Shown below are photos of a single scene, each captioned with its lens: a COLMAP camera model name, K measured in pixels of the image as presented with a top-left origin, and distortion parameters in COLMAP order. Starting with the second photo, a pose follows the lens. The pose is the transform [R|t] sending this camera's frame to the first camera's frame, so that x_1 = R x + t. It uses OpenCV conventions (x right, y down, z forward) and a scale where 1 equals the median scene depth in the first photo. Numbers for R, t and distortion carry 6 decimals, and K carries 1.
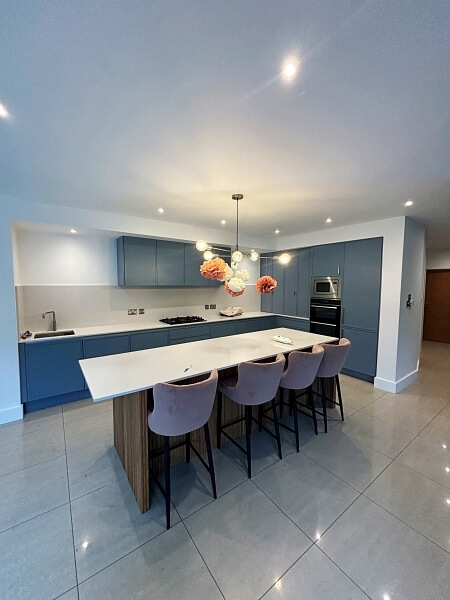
lens RADIAL K [[241.6, 0, 226.7], [0, 241.6, 299.5], [0, 0, 1]] dist [-0.000879, -0.000188]
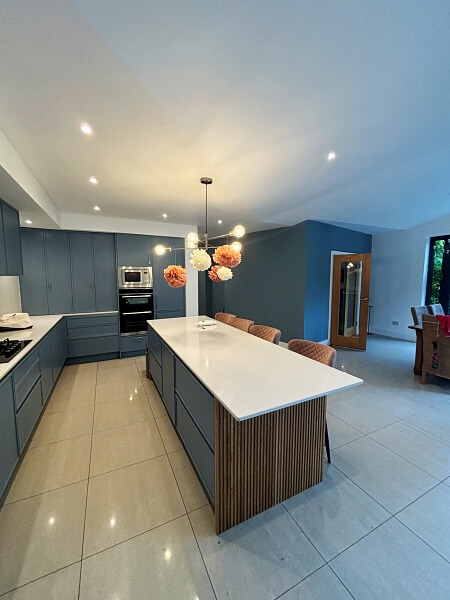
lens RADIAL K [[246.3, 0, 225.8], [0, 246.3, 298.6], [0, 0, 1]] dist [-0.000694, -0.000091]
pose [[0.173093, -0.100917, 0.979722, -0.633247], [0.068342, 0.993570, 0.090269, -0.031443], [-0.982532, 0.051331, 0.178877, 0.520687]]
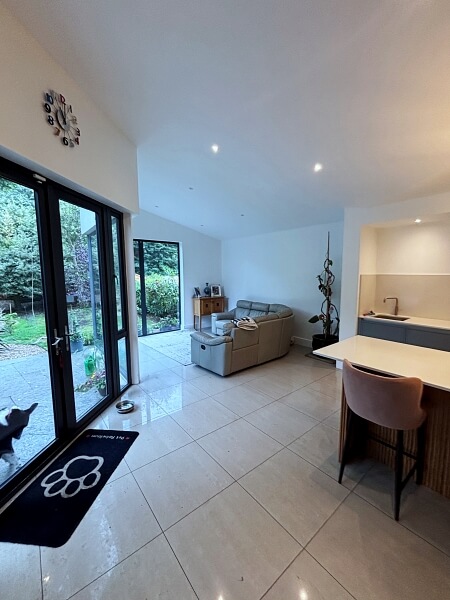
lens RADIAL K [[246.3, 0, 225.8], [0, 246.3, 298.6], [0, 0, 1]] dist [-0.000694, -0.000091]
pose [[0.049761, 0.104657, -0.993263, 0.339686], [-0.063259, 0.992828, 0.101442, -0.011292], [0.996756, 0.057785, 0.056025, 0.136405]]
